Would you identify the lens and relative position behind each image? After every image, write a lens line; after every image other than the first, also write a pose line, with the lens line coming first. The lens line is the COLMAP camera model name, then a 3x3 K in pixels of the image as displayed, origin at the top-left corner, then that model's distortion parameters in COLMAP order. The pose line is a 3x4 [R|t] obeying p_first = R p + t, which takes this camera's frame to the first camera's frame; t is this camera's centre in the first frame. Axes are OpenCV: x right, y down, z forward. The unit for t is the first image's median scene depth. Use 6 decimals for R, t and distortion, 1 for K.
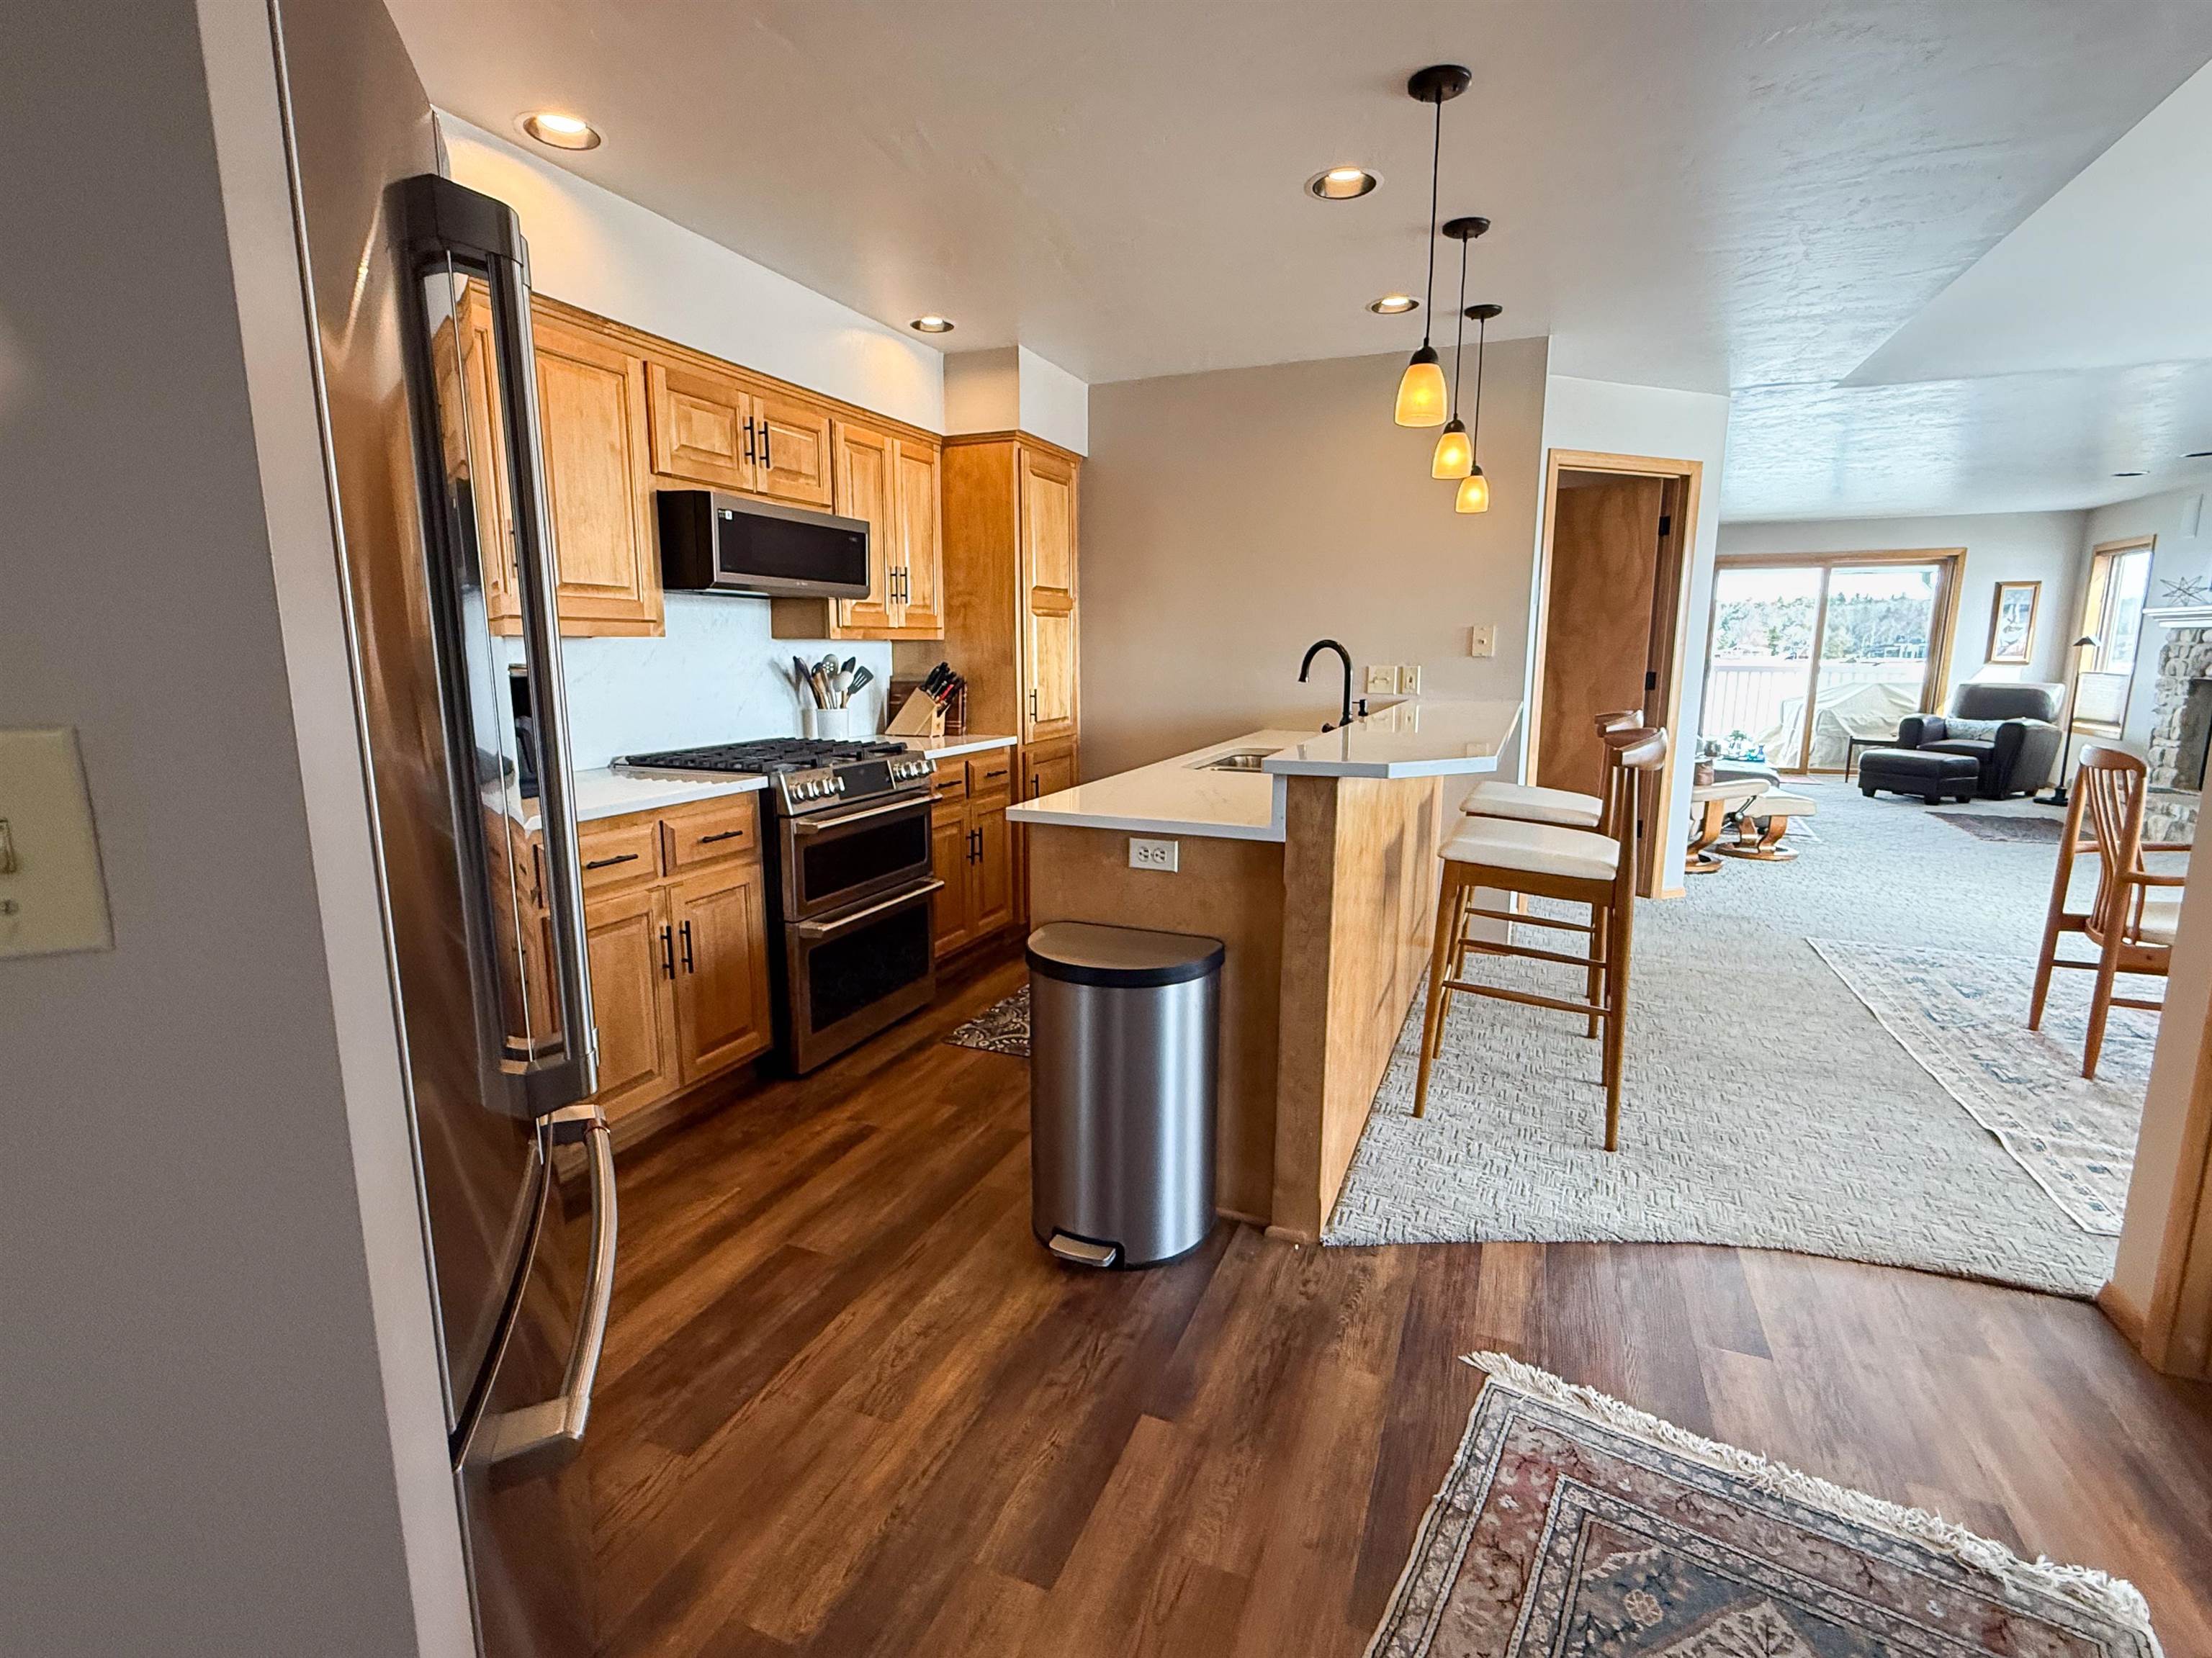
lens RADIAL K [[1030.6, 0, 1099.2], [0, 1030.6, 819.5], [0, 0, 1]] dist [0.001612, 0.000103]
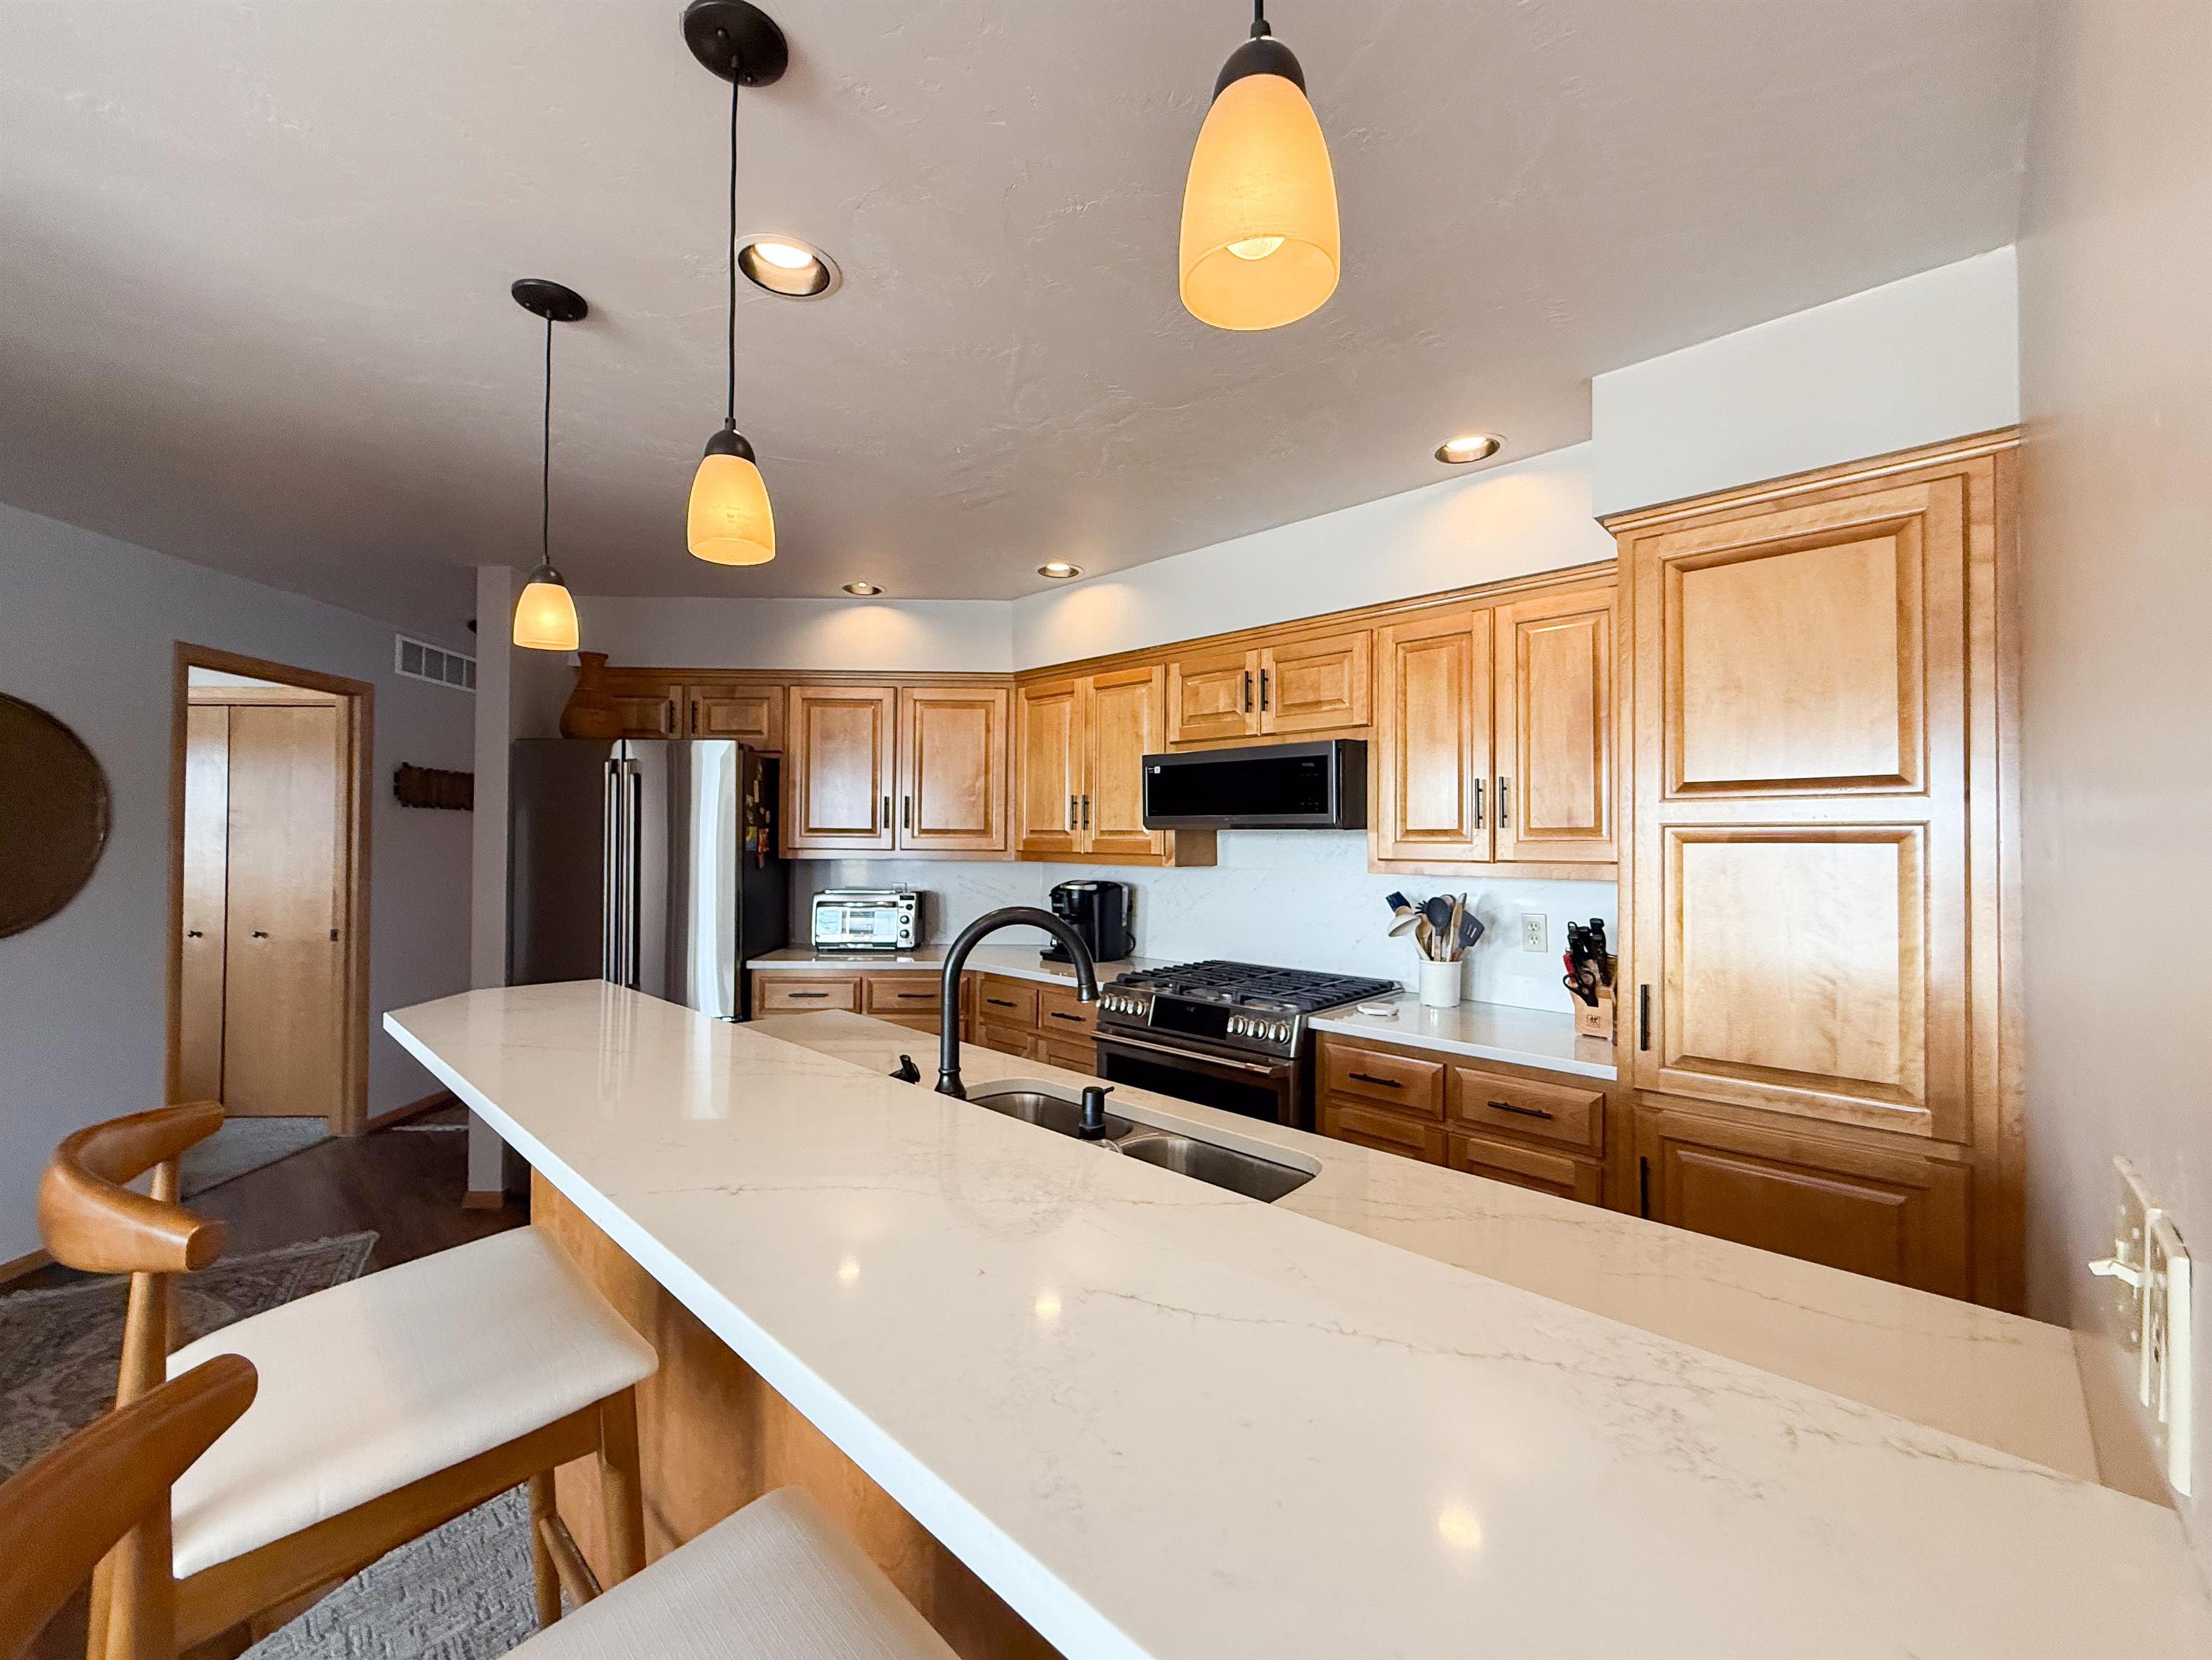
lens RADIAL K [[901.9, 0, 1098.8], [0, 901.9, 824.4], [0, 0, 1]] dist [-0.000255, 0.000748]
pose [[-0.360330, -0.030219, -0.932335, 0.631195], [-0.171048, 0.984669, 0.034192, -0.245483], [0.917009, 0.171795, -0.359975, 1.276872]]
